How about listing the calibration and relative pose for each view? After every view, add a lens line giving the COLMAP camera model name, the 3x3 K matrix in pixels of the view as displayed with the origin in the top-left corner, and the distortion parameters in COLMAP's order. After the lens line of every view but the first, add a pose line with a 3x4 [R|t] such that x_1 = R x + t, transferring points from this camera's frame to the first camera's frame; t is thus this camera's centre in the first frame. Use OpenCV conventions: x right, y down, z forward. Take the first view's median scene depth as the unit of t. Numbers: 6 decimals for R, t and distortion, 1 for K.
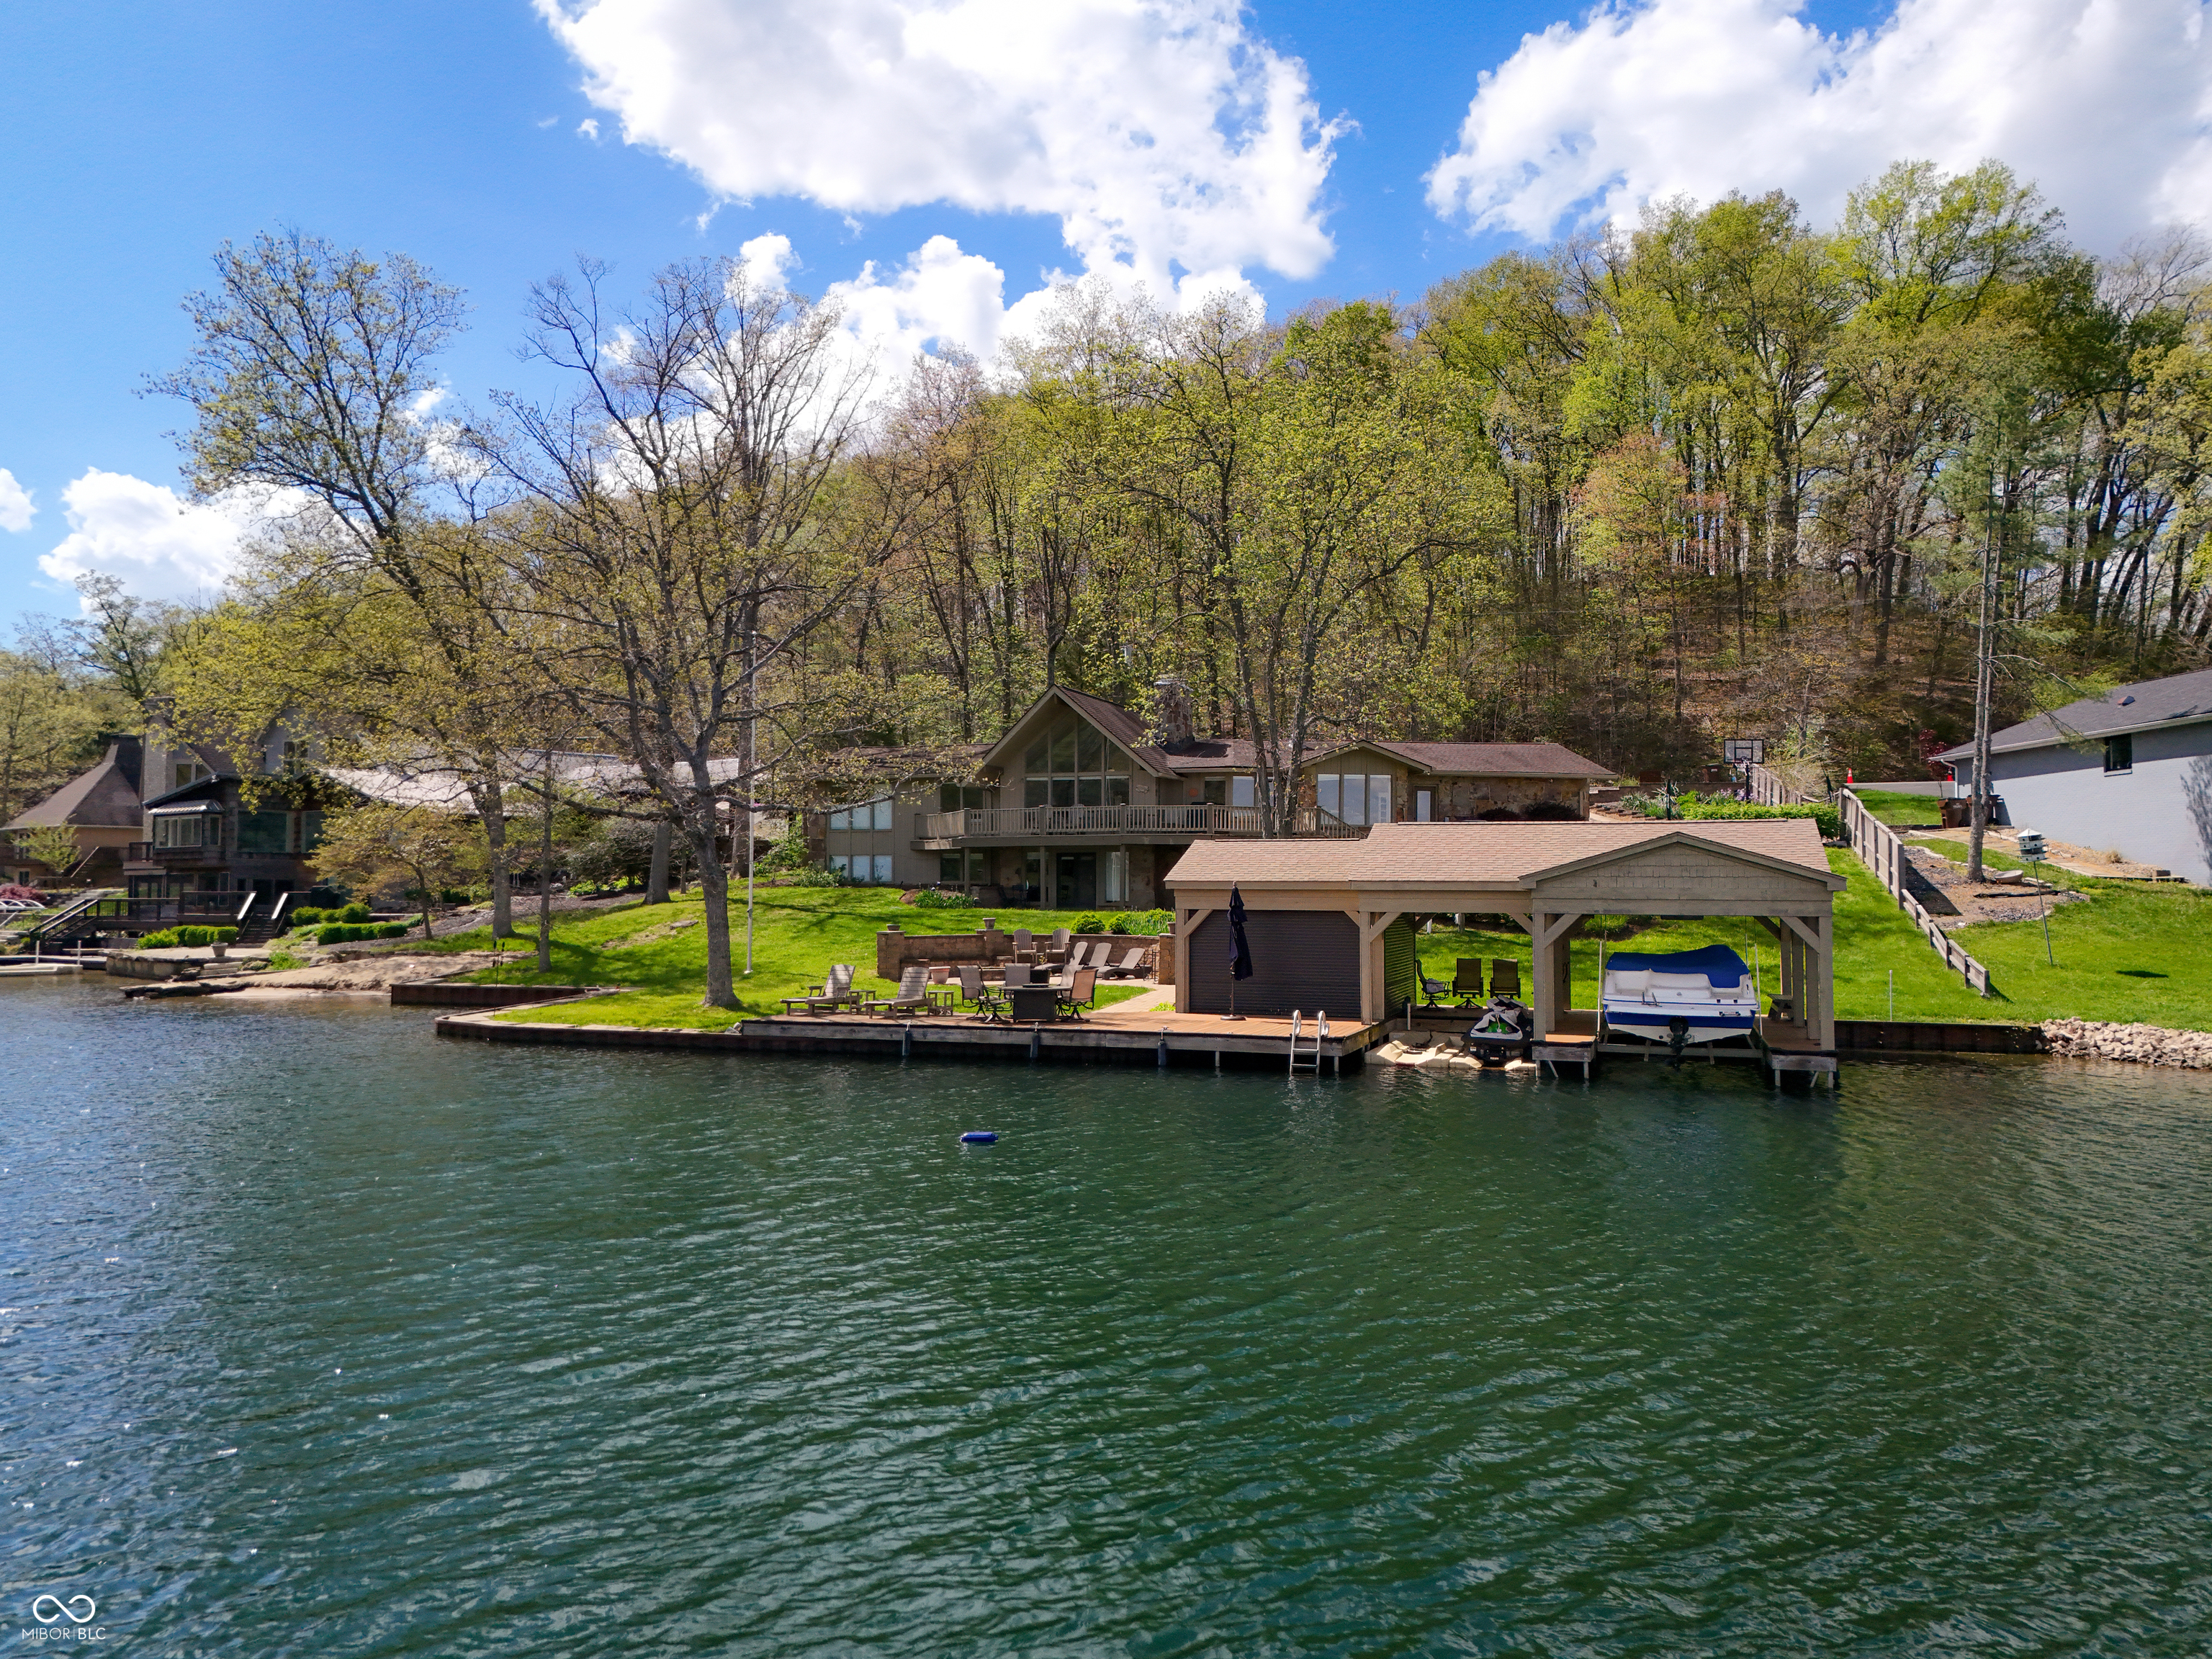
lens RADIAL K [[1608.2, 0, 1112.9], [0, 1608.2, 819.0], [0, 0, 1]] dist [0.075291, -0.075448]
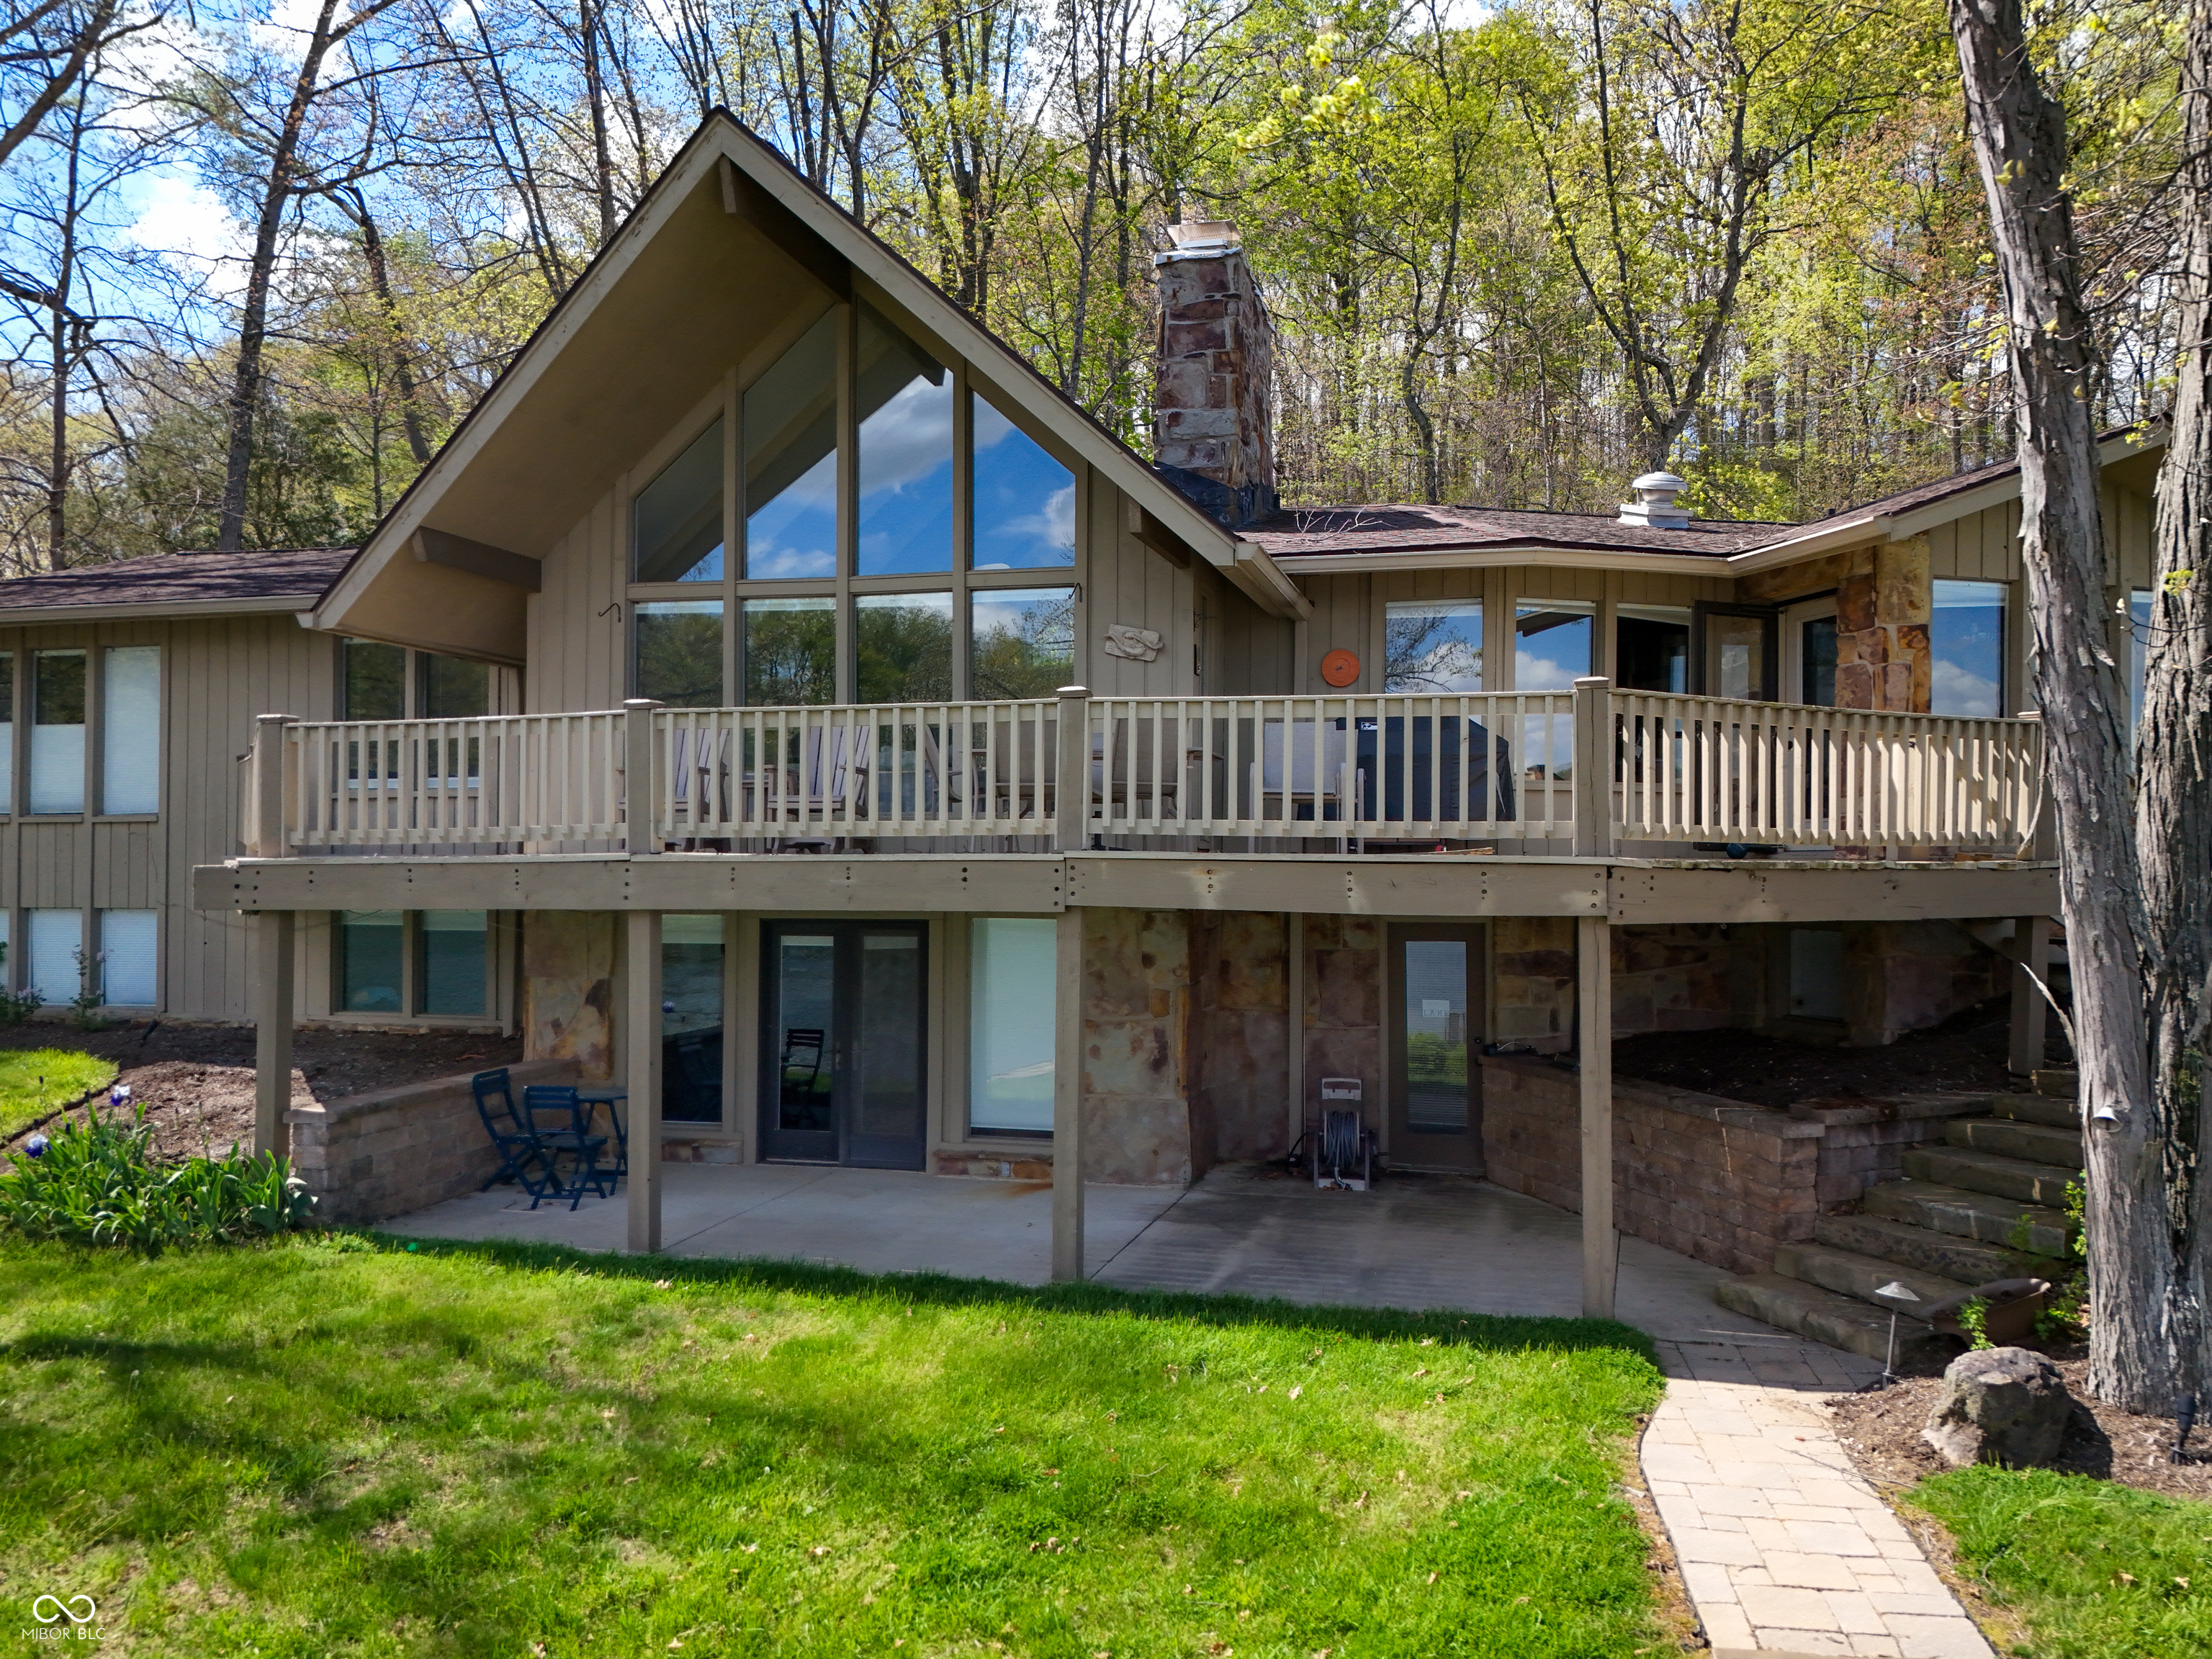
lens RADIAL K [[1608.2, 0, 1112.9], [0, 1608.2, 819.0], [0, 0, 1]] dist [0.075291, -0.075448]
pose [[0.995710, 0.006071, 0.092326, -0.008727], [-0.006805, 0.999948, 0.007631, 0.007061], [-0.092275, -0.008227, 0.995700, 1.239711]]
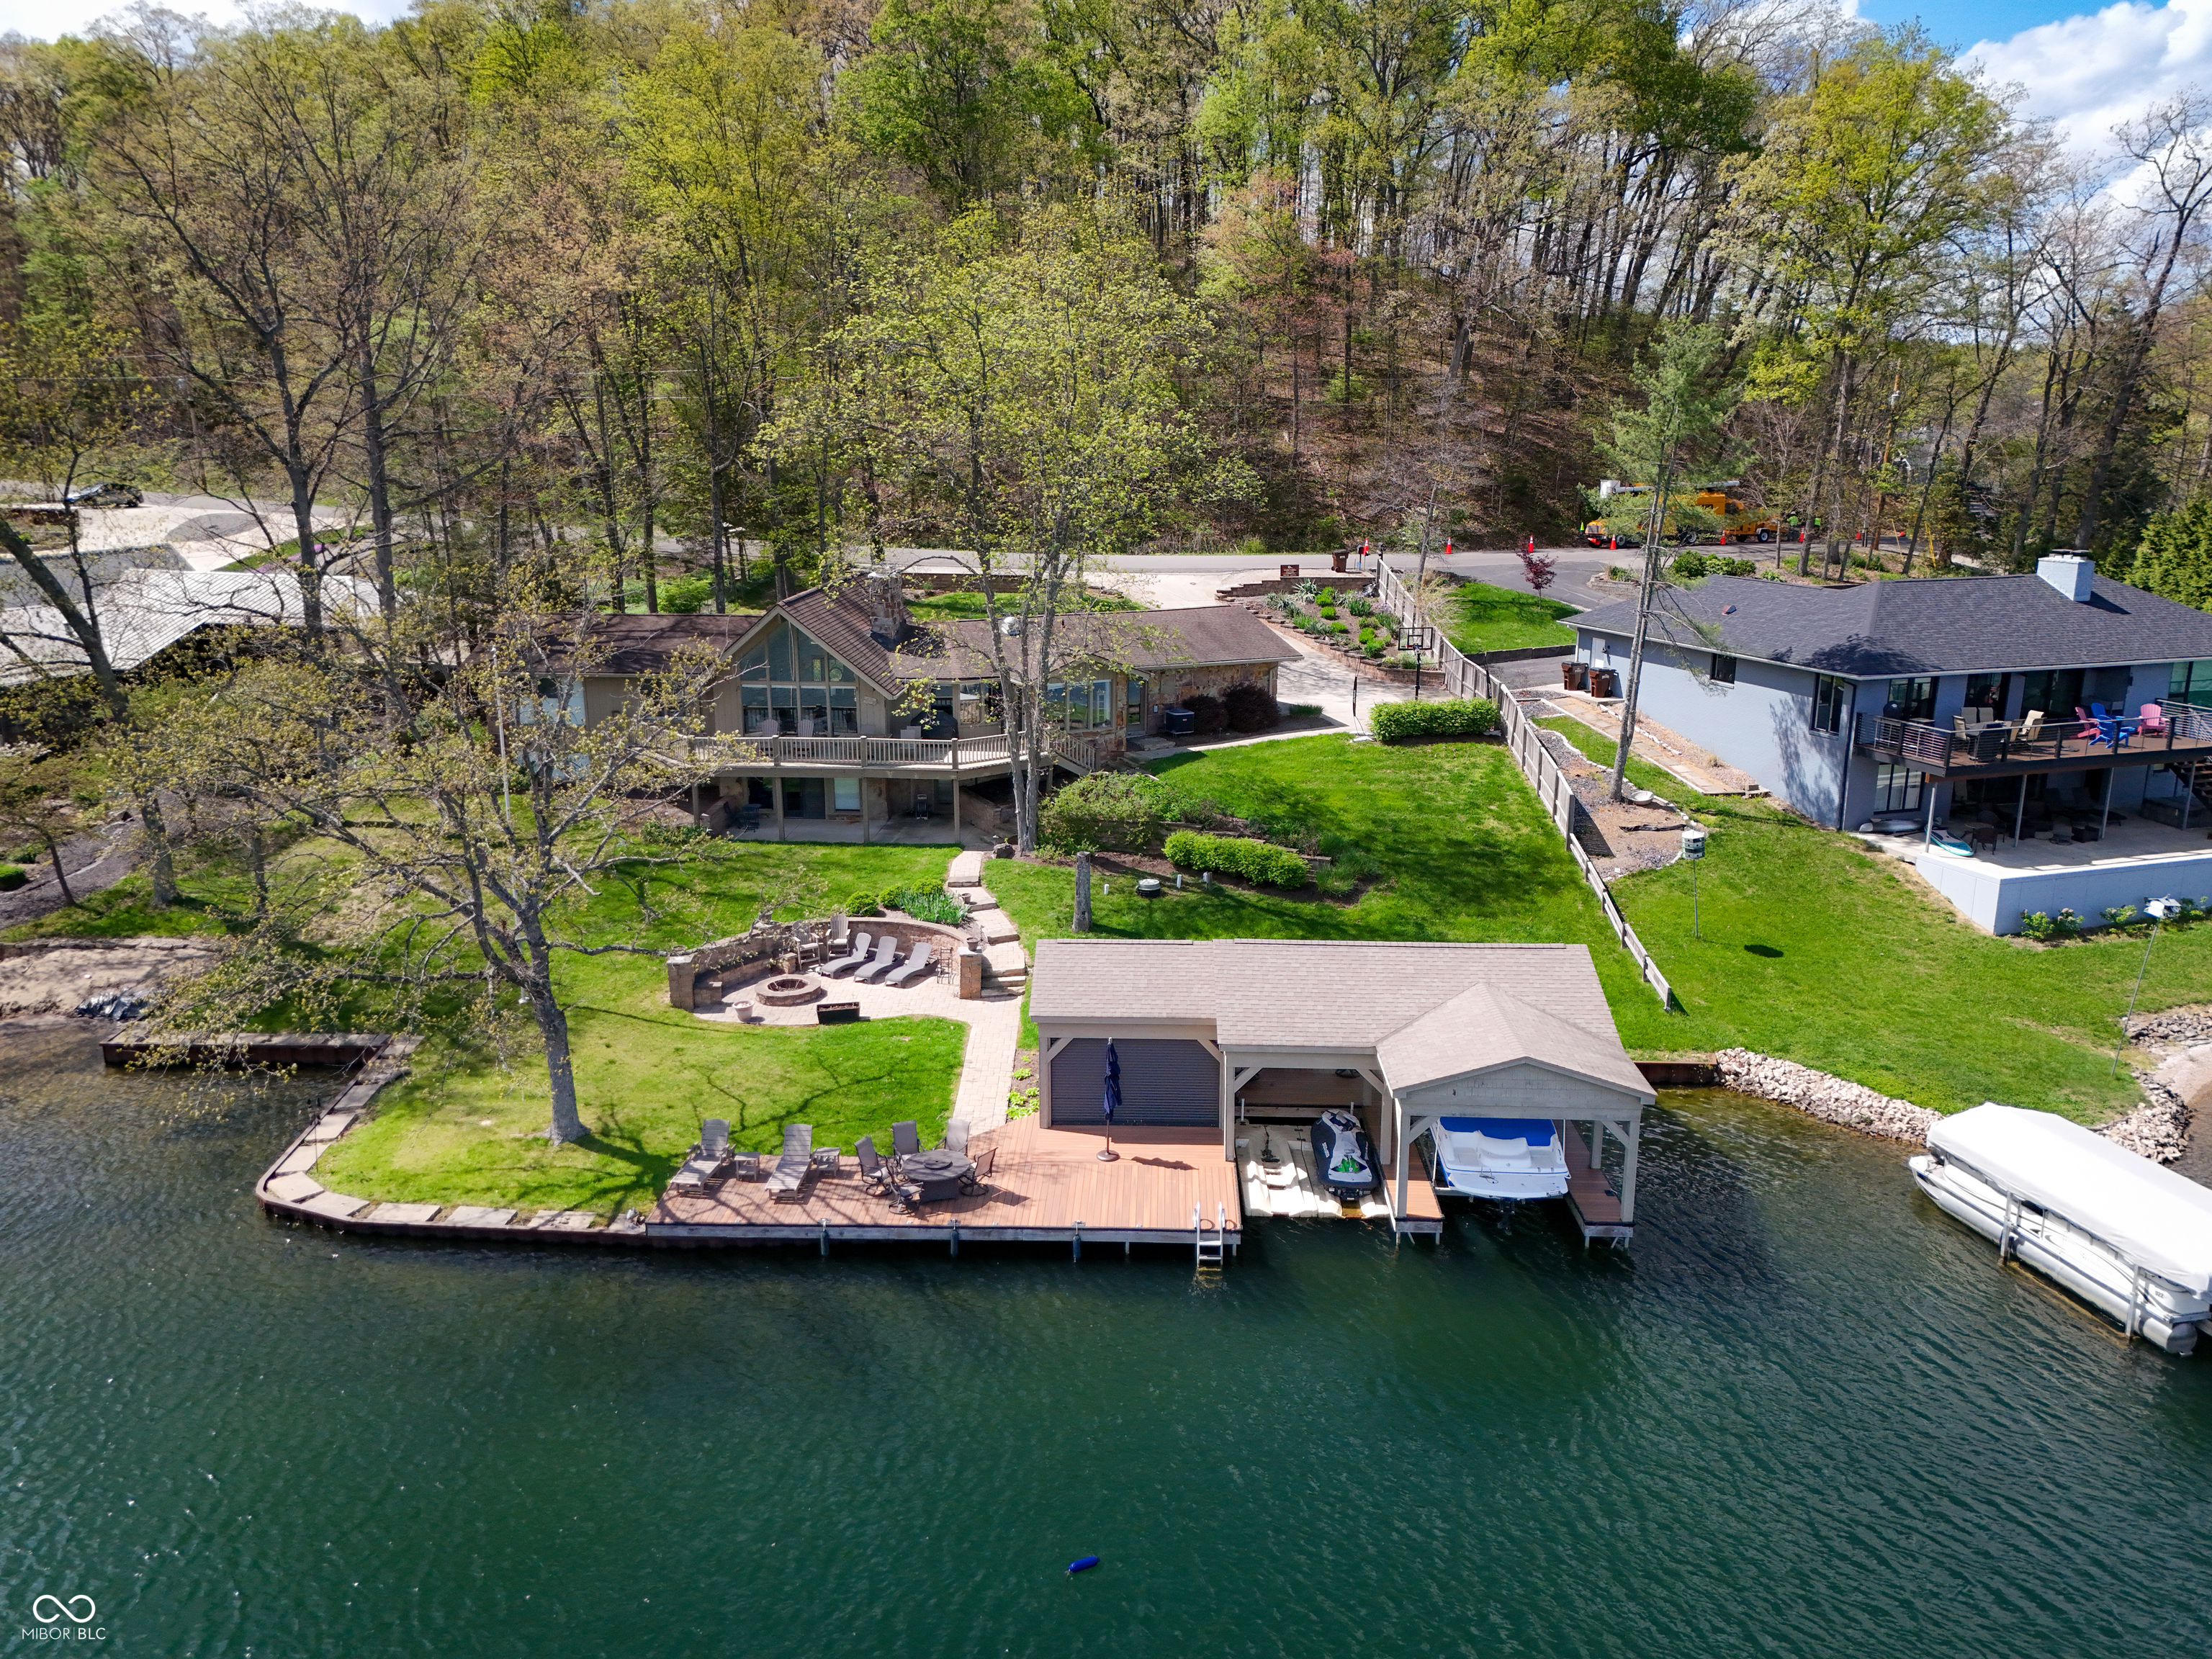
lens RADIAL K [[1618.4, 0, 1117.2], [0, 1618.4, 799.9], [0, 0, 1]] dist [0.070737, -0.069946]
pose [[0.958260, -0.062223, 0.279045, -0.189501], [-0.013042, 0.965499, 0.260080, -0.354551], [-0.285600, -0.252863, 0.924388, 0.030892]]
